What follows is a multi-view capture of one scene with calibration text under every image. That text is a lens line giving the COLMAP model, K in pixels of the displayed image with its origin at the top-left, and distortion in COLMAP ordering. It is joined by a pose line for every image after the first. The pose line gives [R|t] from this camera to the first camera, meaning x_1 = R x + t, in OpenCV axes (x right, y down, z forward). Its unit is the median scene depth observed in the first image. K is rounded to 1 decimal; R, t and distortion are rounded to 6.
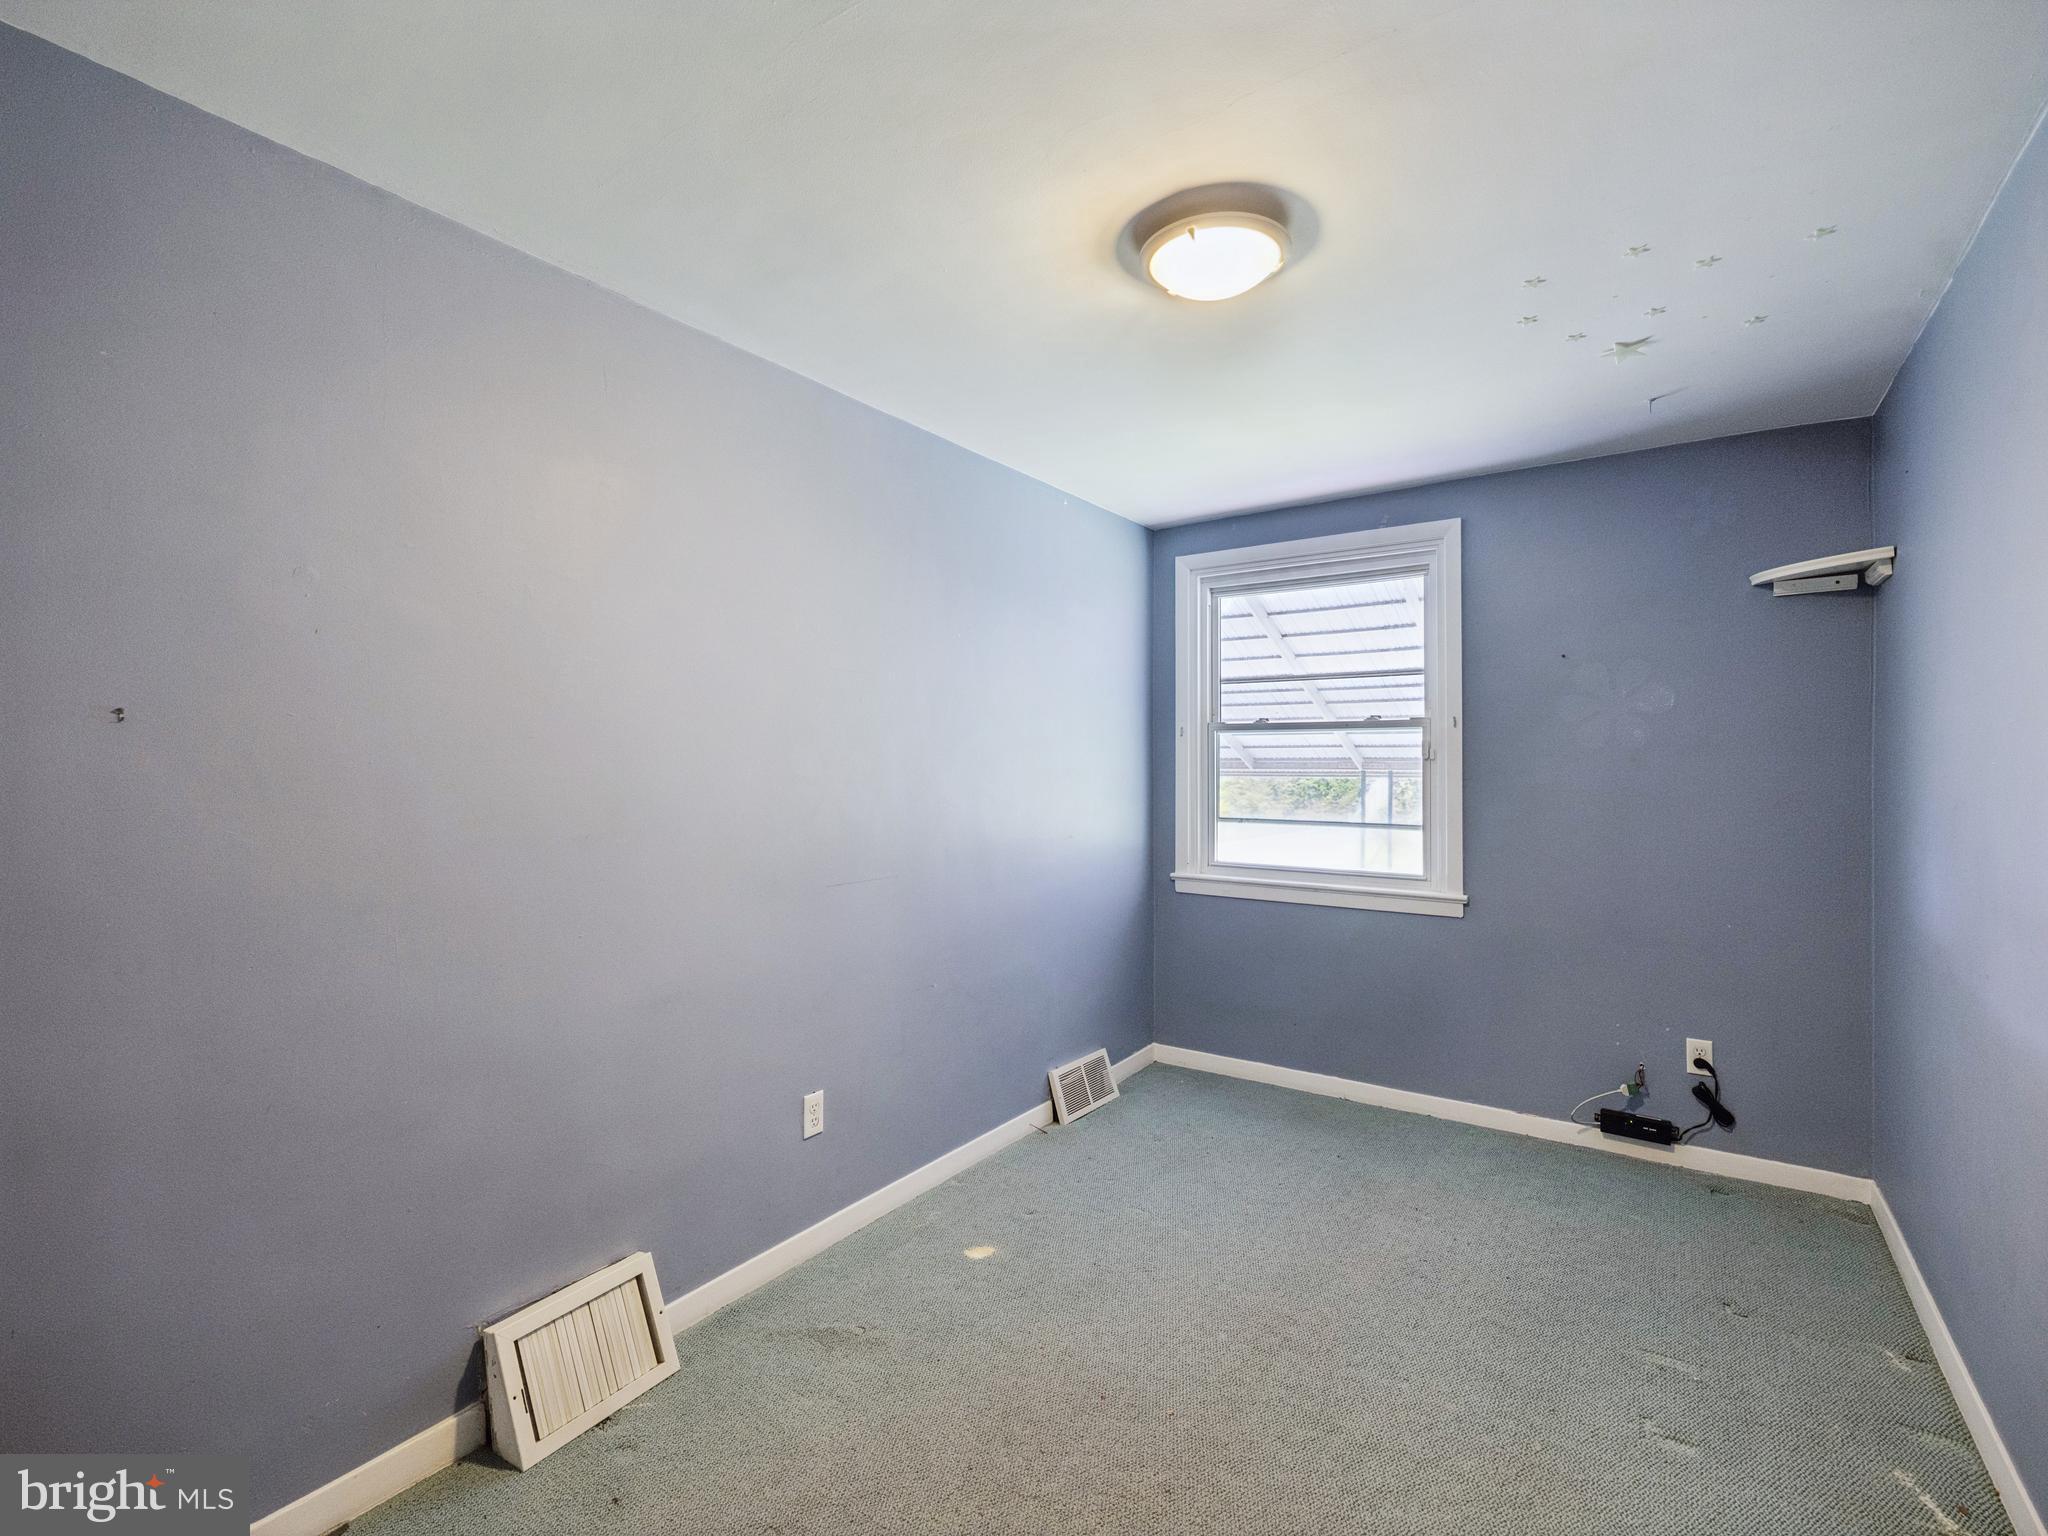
lens RADIAL K [[950.3, 0, 1024.0], [0, 950.3, 768.0], [0, 0, 1]] dist [0.000868, 0.001129]
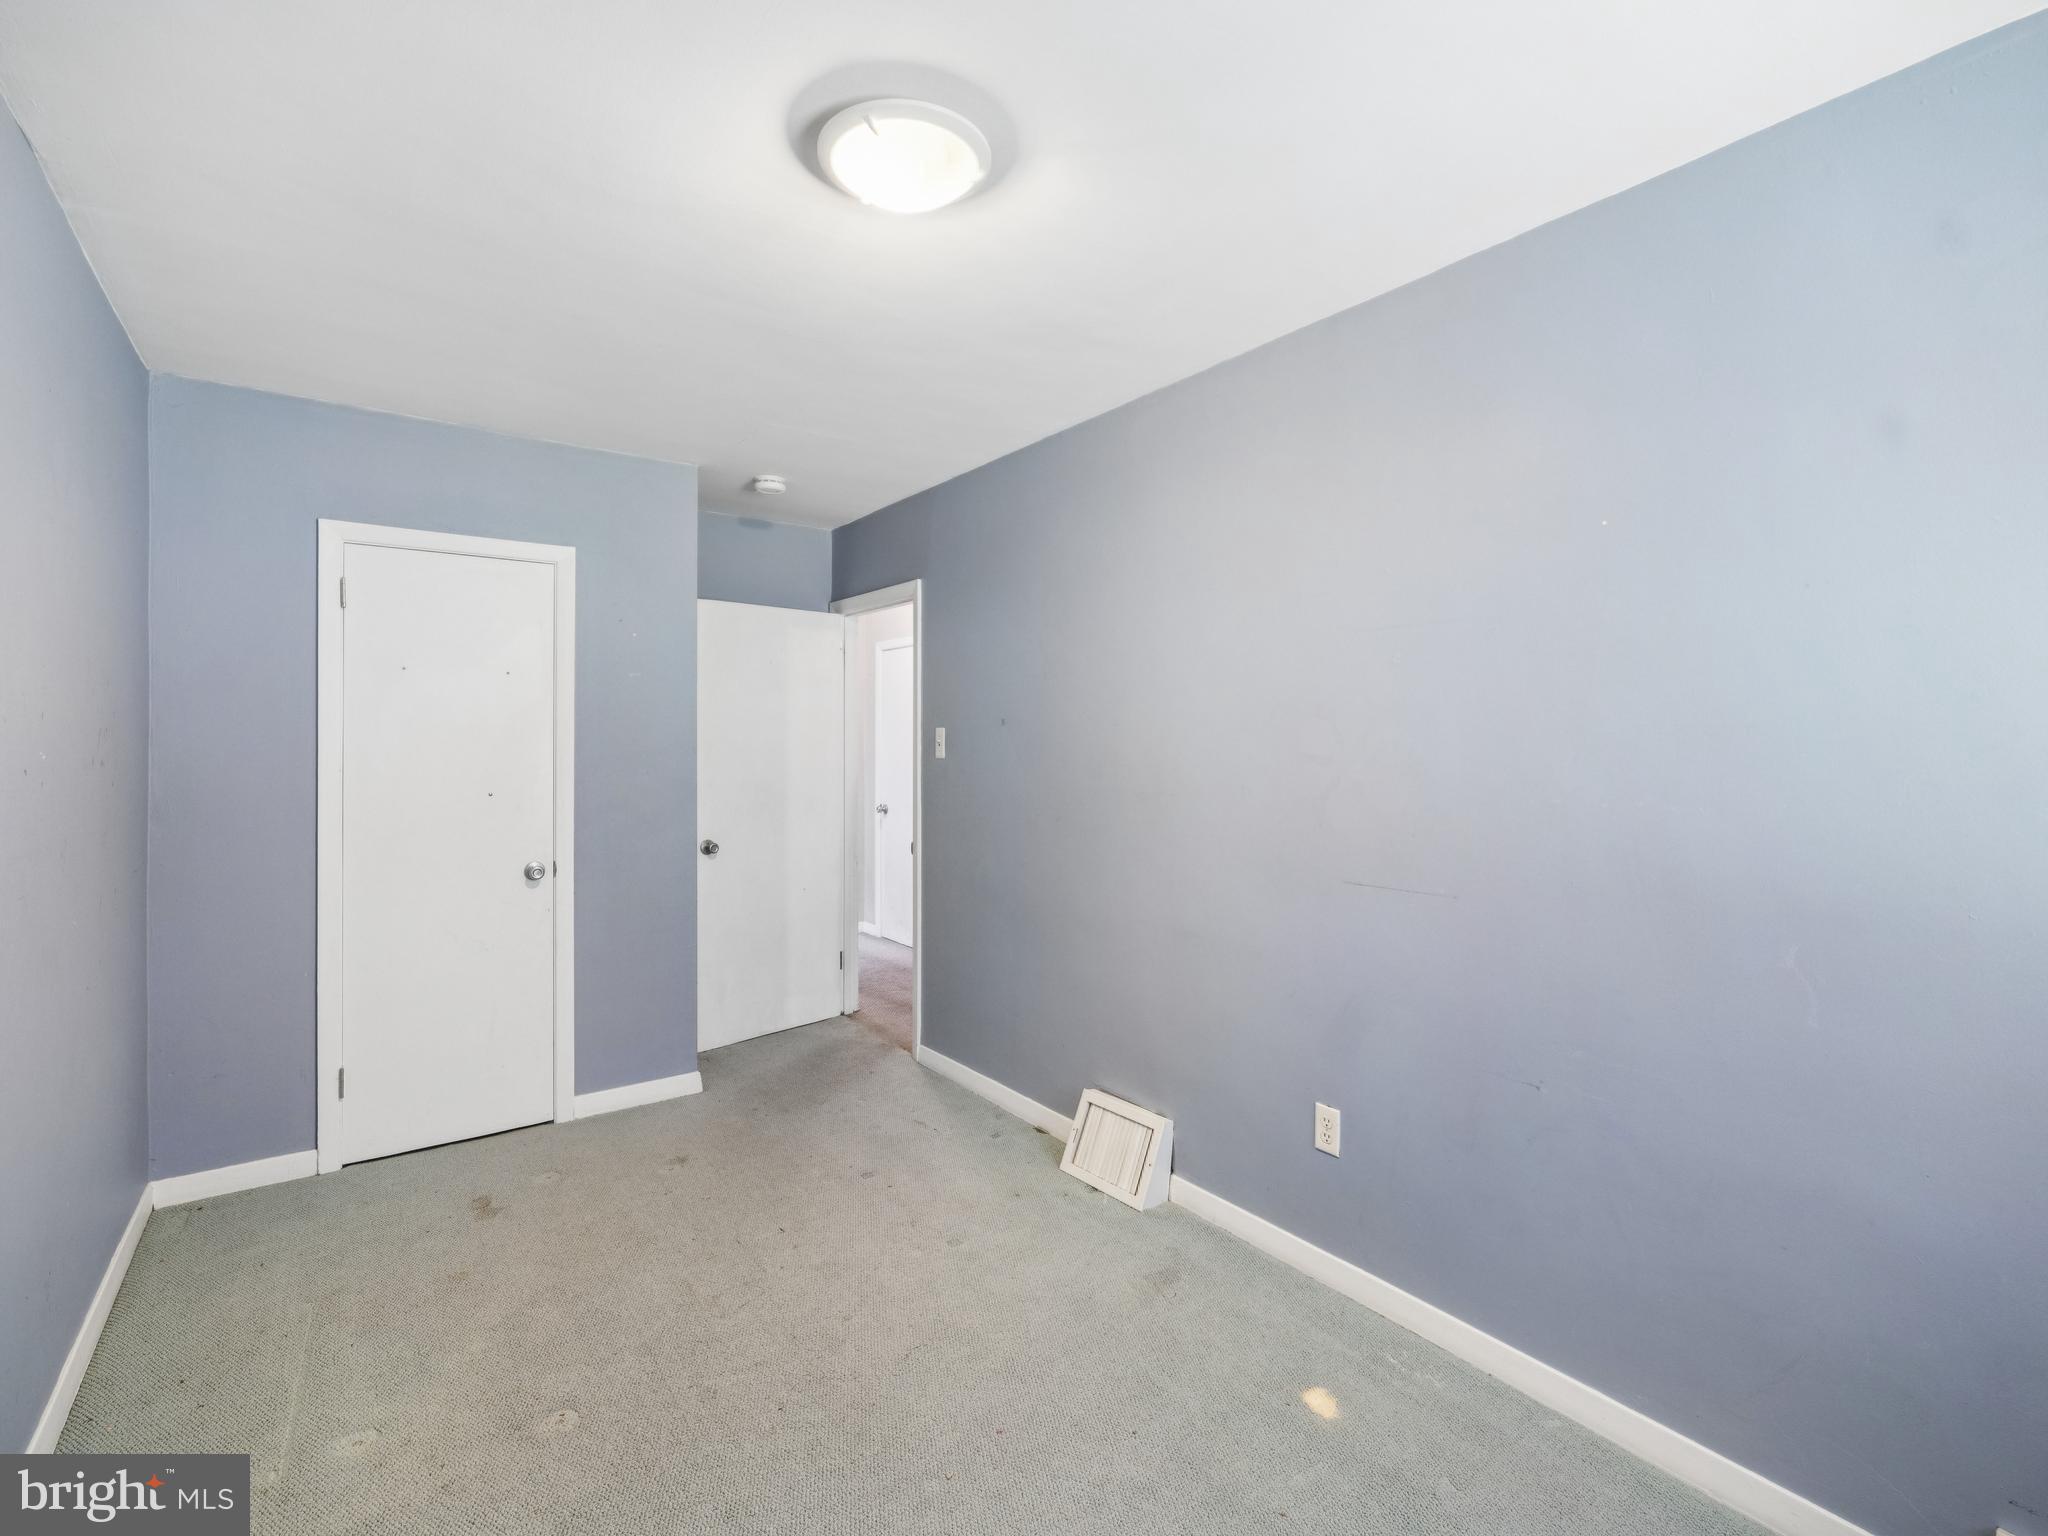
lens RADIAL K [[950.3, 0, 1024.0], [0, 950.3, 768.0], [0, 0, 1]] dist [0.000868, 0.001129]
pose [[-0.343787, 0.013789, -0.938946, 0.849803], [-0.005663, 0.999844, 0.016756, 0.008448], [0.939030, 0.011077, -0.343656, 1.221596]]
